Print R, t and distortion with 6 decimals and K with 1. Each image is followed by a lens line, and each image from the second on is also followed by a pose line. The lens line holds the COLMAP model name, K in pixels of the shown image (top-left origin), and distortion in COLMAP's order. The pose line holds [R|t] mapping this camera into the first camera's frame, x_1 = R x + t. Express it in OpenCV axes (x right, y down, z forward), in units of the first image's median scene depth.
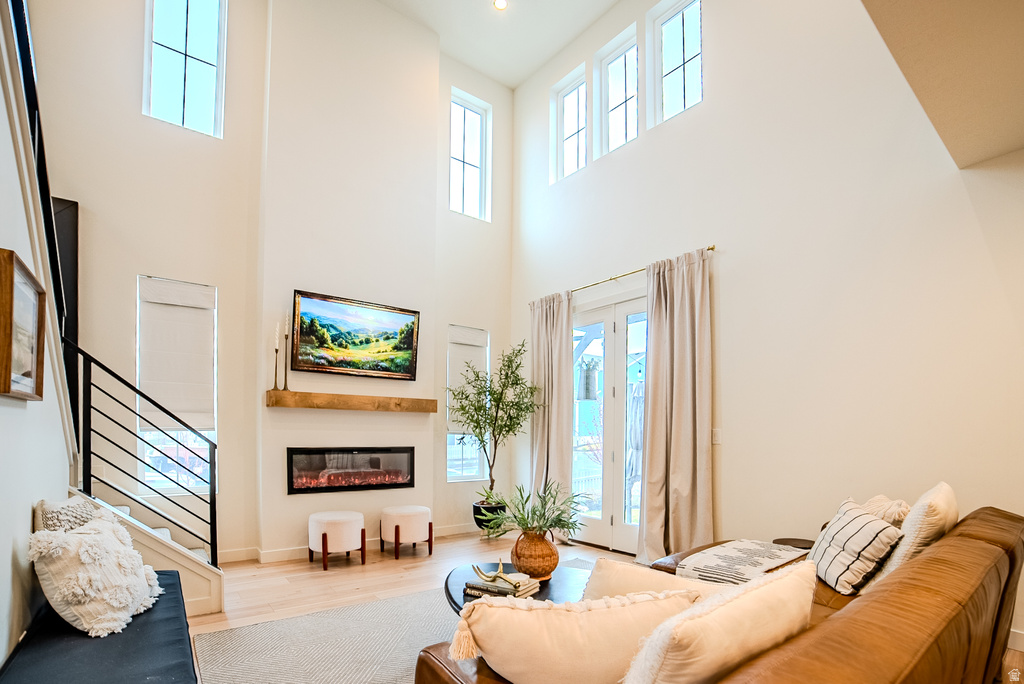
lens RADIAL K [[516.9, 0, 507.3], [0, 516.9, 442.1], [0, 0, 1]] dist [-0.050099, 0.001611]
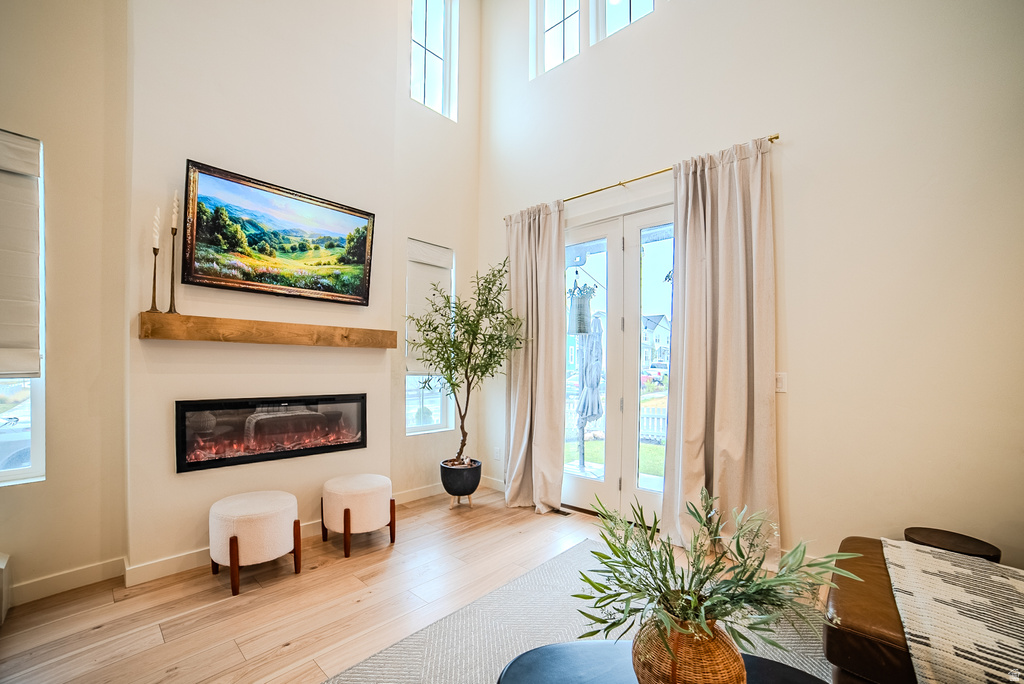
lens RADIAL K [[457.4, 0, 495.8], [0, 457.4, 370.3], [0, 0, 1]] dist [-0.051190, 0.010965]
pose [[0.988940, -0.000534, 0.148314, -0.099445], [0.001488, 0.999979, -0.006323, -0.022164], [-0.148308, 0.006473, 0.988920, 0.340115]]
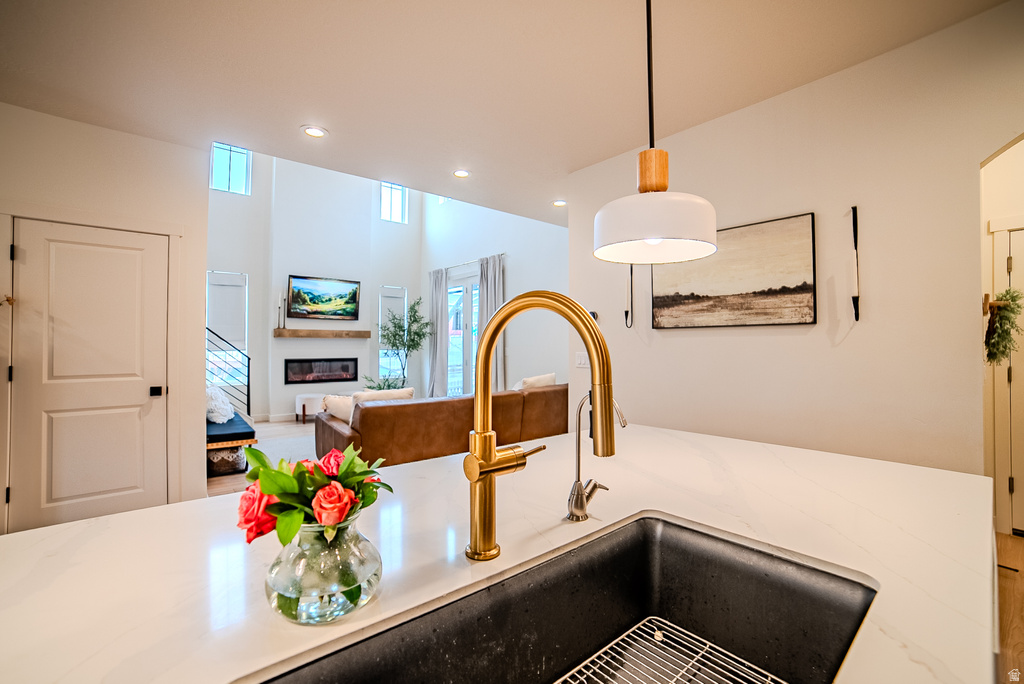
lens RADIAL K [[457.4, 0, 495.1], [0, 457.4, 330.7], [0, 0, 1]] dist [-0.051190, 0.010965]
pose [[0.999730, -0.007709, 0.021905, 0.273036], [0.008643, 0.999043, -0.042882, -0.013504], [-0.021553, 0.043060, 0.998840, -0.605637]]
